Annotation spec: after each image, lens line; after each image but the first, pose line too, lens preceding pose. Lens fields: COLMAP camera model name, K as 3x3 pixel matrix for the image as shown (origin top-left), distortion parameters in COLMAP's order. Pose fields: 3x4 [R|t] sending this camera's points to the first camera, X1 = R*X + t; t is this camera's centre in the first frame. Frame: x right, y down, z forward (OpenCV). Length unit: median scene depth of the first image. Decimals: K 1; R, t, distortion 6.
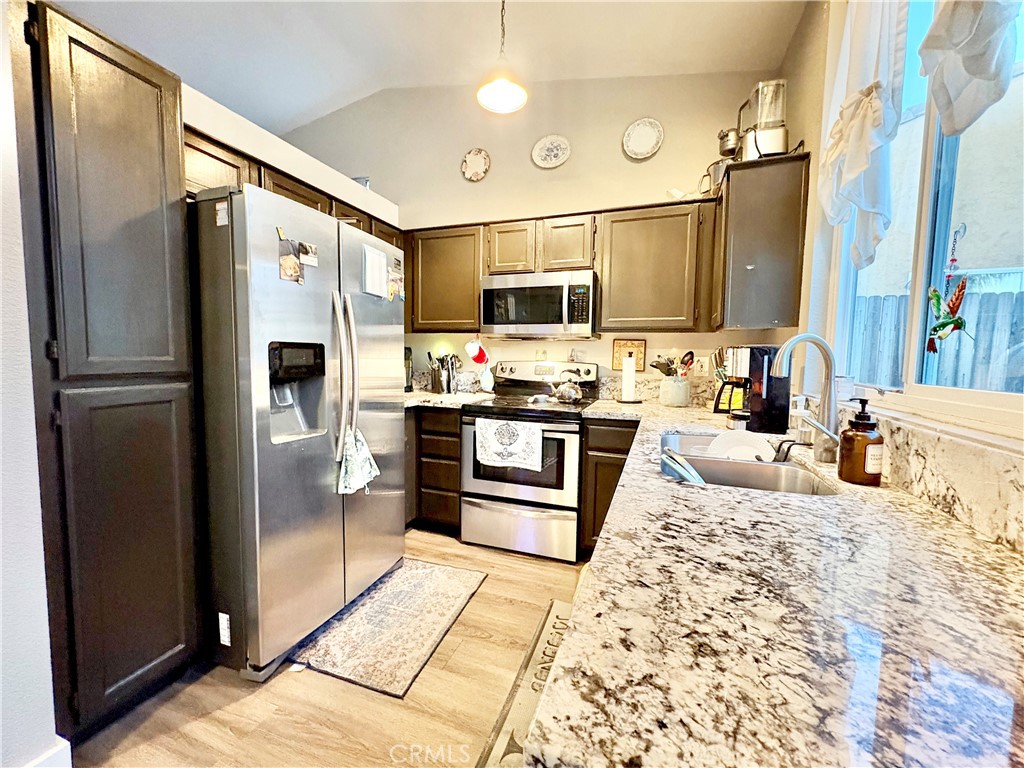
lens RADIAL K [[408.4, 0, 512.0], [0, 408.4, 384.0], [0, 0, 1]] dist [0.000967, 0.000234]
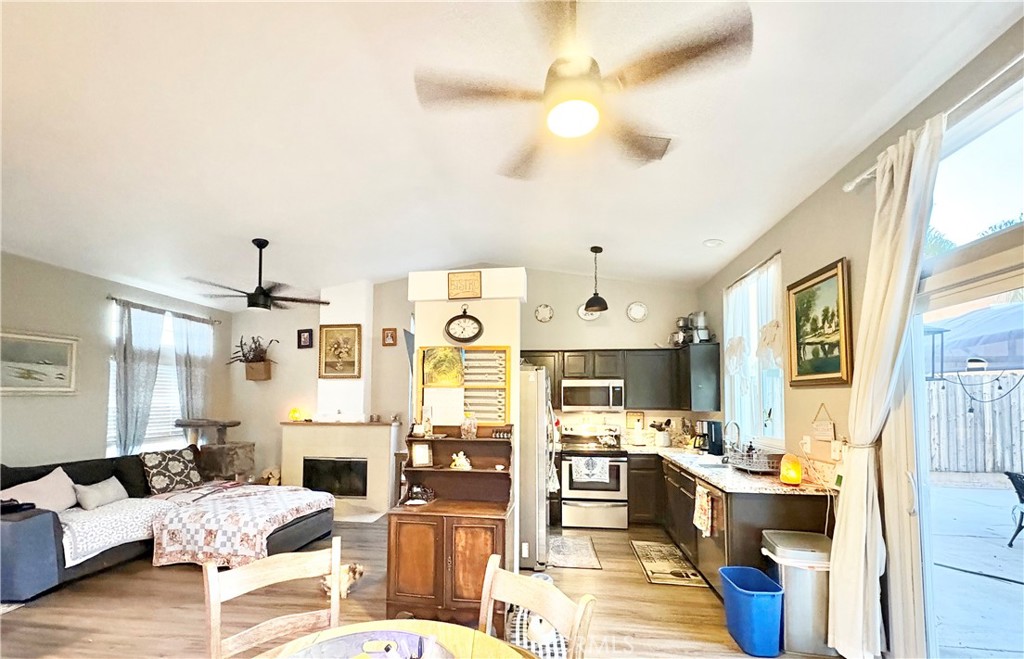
lens RADIAL K [[407.9, 0, 510.7], [0, 407.9, 384.7], [0, 0, 1]] dist [0.001342, 0.000089]
pose [[0.975206, -0.001707, 0.221291, -0.813132], [0.026733, 0.993556, -0.110148, -0.049589], [-0.219677, 0.113333, 0.968967, -0.843905]]
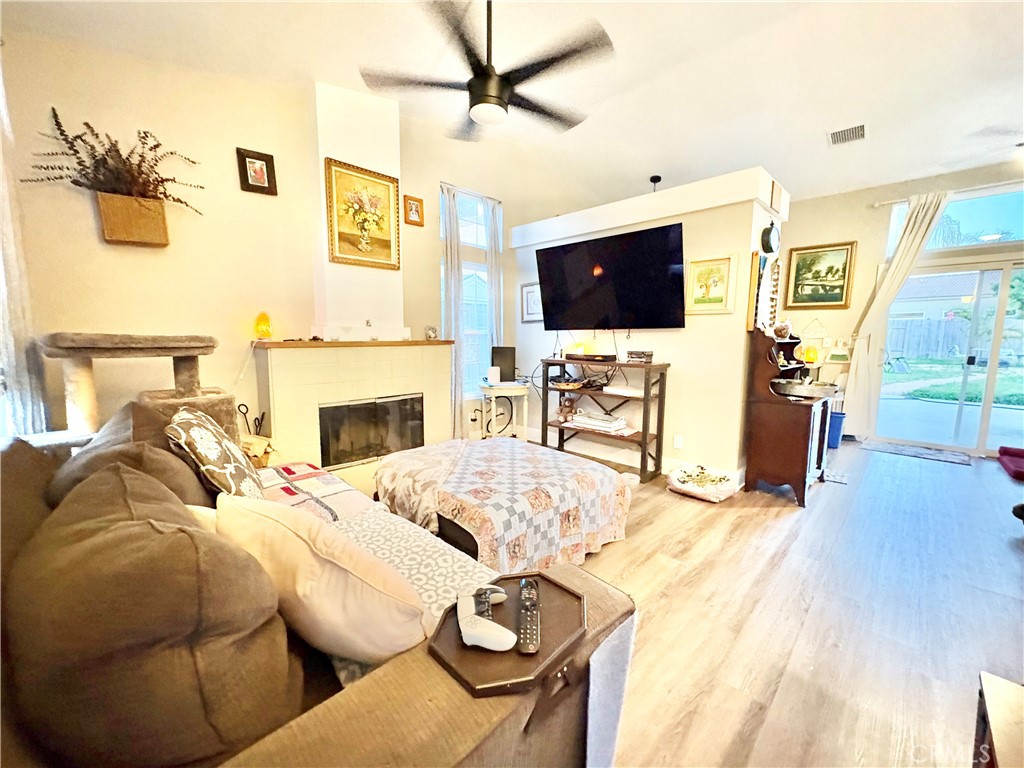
lens RADIAL K [[408.4, 0, 512.0], [0, 408.4, 384.0], [0, 0, 1]] dist [0.000967, 0.000234]
pose [[0.421483, -0.119807, 0.898888, -2.335169], [0.066221, 0.992654, 0.101254, -0.081722], [-0.904415, 0.016849, 0.426320, 0.612463]]
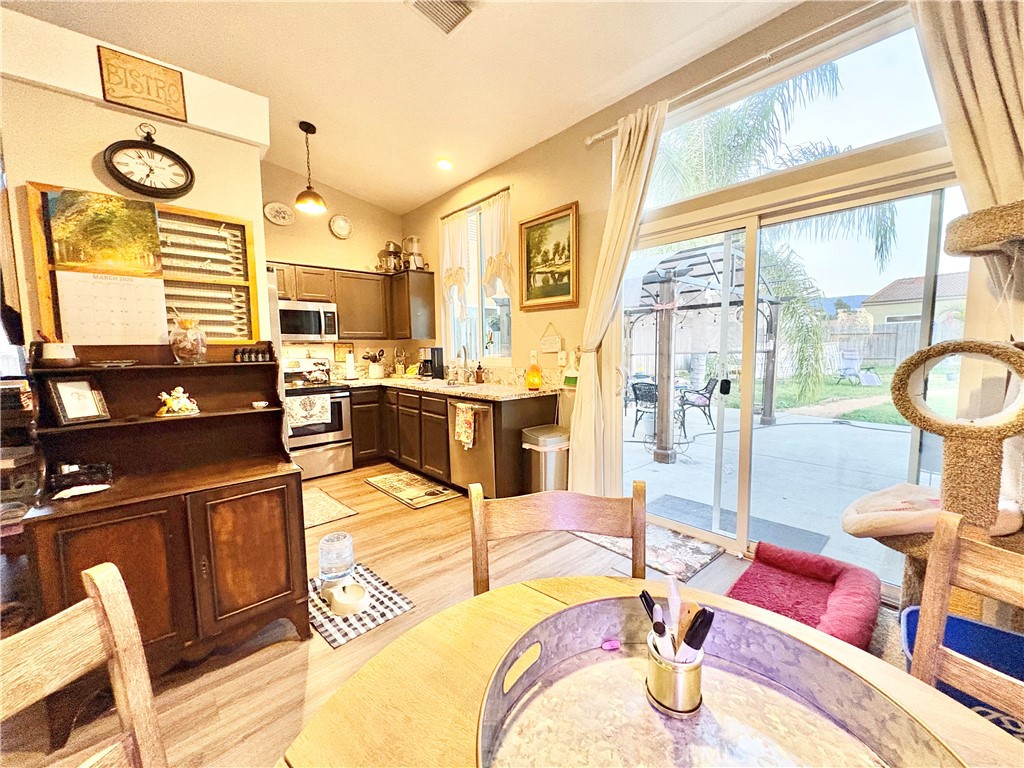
lens RADIAL K [[408.4, 0, 512.0], [0, 408.4, 384.0], [0, 0, 1]] dist [0.000967, 0.000234]
pose [[0.465138, -0.099161, 0.879667, -1.040899], [0.085725, 0.994082, 0.066730, 0.006673], [-0.881078, 0.044371, 0.470885, -0.463626]]
